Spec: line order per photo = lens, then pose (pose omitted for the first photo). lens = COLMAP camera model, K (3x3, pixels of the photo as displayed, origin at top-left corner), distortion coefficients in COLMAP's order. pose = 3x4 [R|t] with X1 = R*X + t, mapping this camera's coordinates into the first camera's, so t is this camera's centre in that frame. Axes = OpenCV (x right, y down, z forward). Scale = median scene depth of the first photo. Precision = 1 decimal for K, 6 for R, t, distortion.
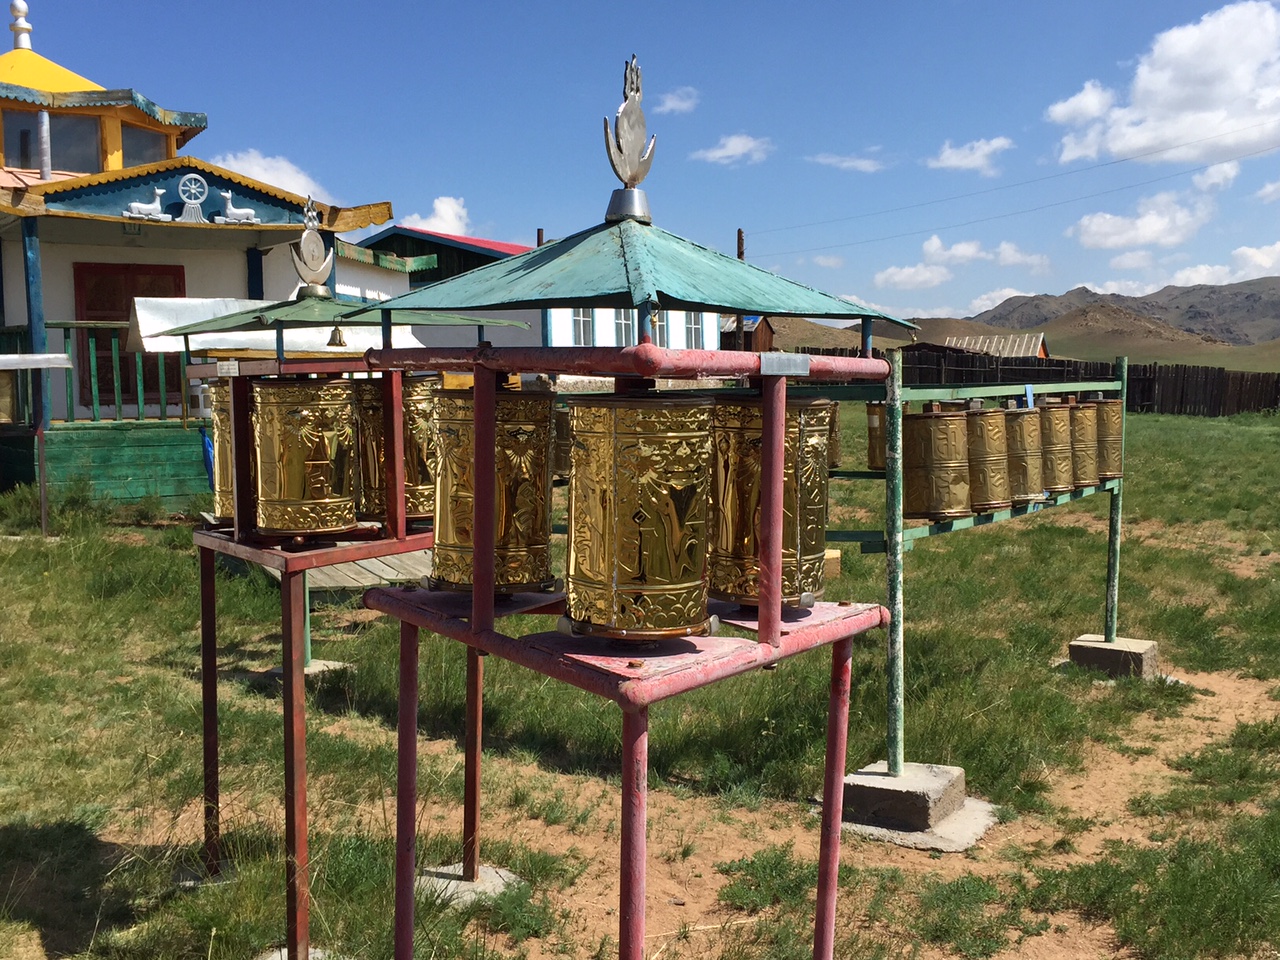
lens RADIAL K [[1383.8, 0, 640.0], [0, 1383.8, 480.0], [0, 0, 1]] dist [0.016590, 0.007947]
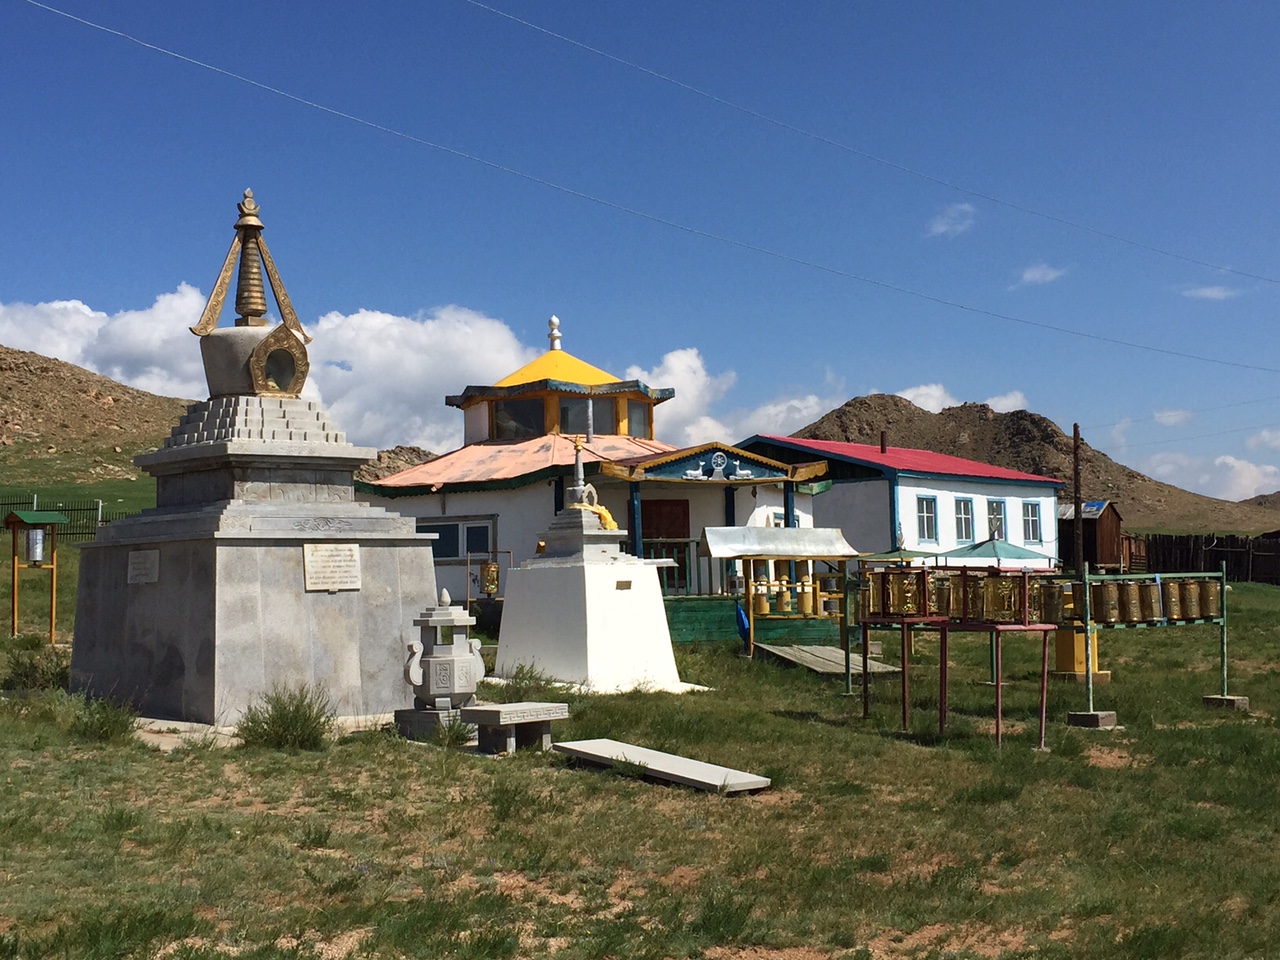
lens RADIAL K [[1605.5, 0, 640.0], [0, 1605.5, 480.0], [0, 0, 1]] dist [0.008532, 0.004392]
pose [[0.979163, -0.015761, -0.202462, -0.016633], [-0.009965, 0.992053, -0.125423, 0.063627], [0.202830, 0.124827, 0.971225, -0.946873]]
